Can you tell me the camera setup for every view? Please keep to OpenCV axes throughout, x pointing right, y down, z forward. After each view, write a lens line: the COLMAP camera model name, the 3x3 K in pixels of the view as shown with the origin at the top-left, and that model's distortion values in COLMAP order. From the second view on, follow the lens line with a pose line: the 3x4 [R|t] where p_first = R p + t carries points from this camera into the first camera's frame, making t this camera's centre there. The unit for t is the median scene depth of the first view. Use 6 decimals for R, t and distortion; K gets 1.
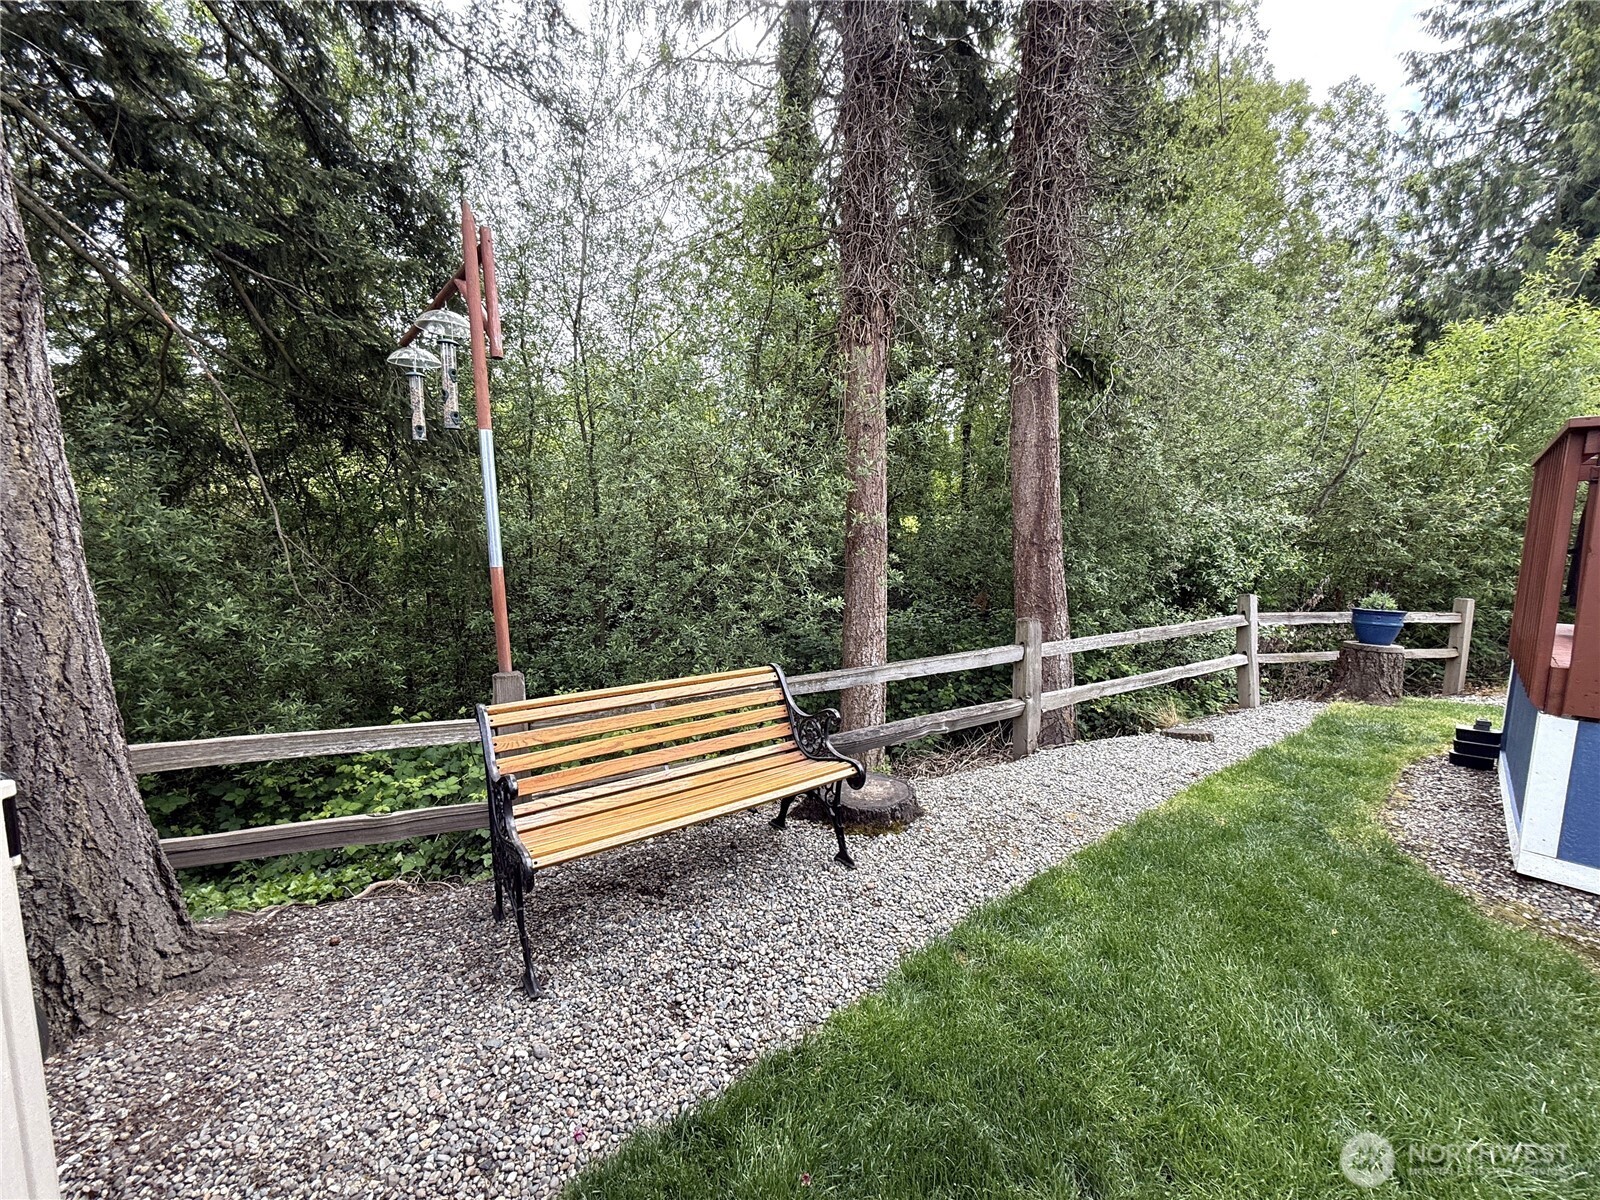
lens RADIAL K [[634.7, 0, 806.8], [0, 634.7, 601.3], [0, 0, 1]] dist [0.001024, -0.000212]
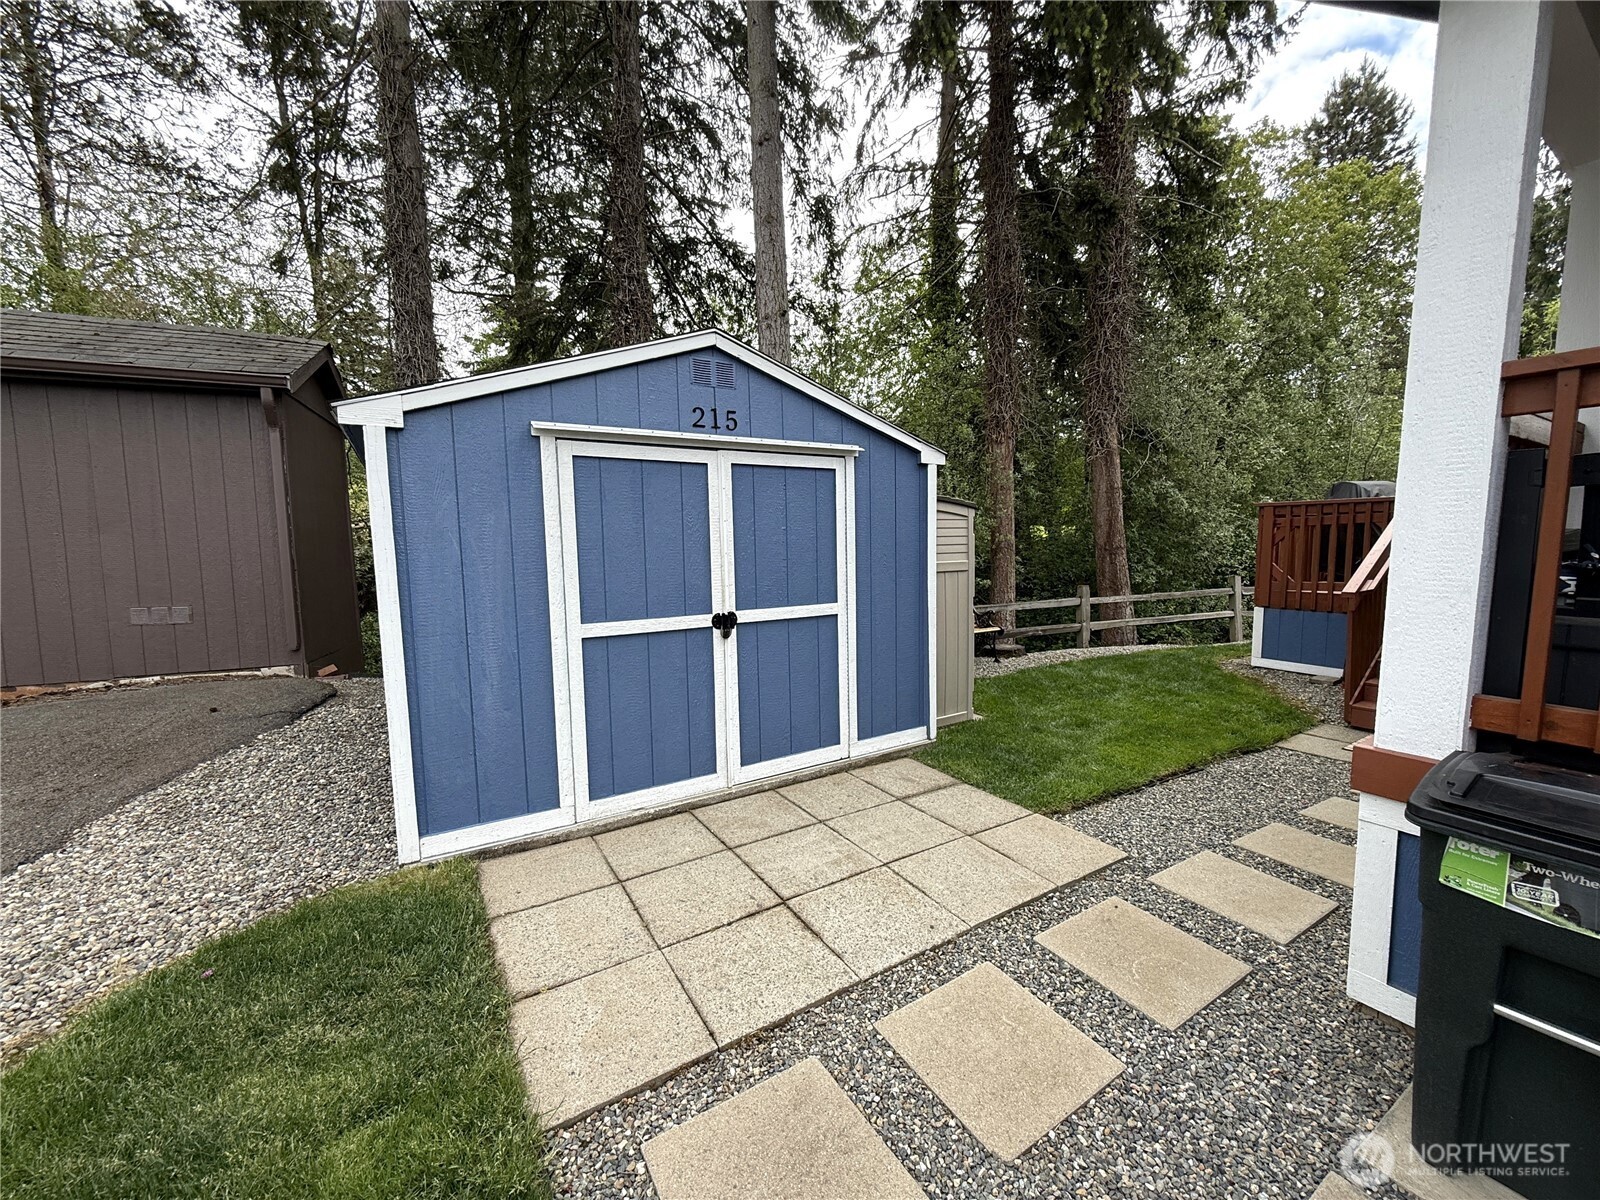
lens RADIAL K [[634.7, 0, 806.8], [0, 634.7, 601.3], [0, 0, 1]] dist [0.001024, -0.000212]
pose [[0.979961, -0.010791, -0.198895, -0.093222], [0.008020, 0.999859, -0.014731, 0.068307], [0.199026, 0.012840, 0.979910, -0.843674]]
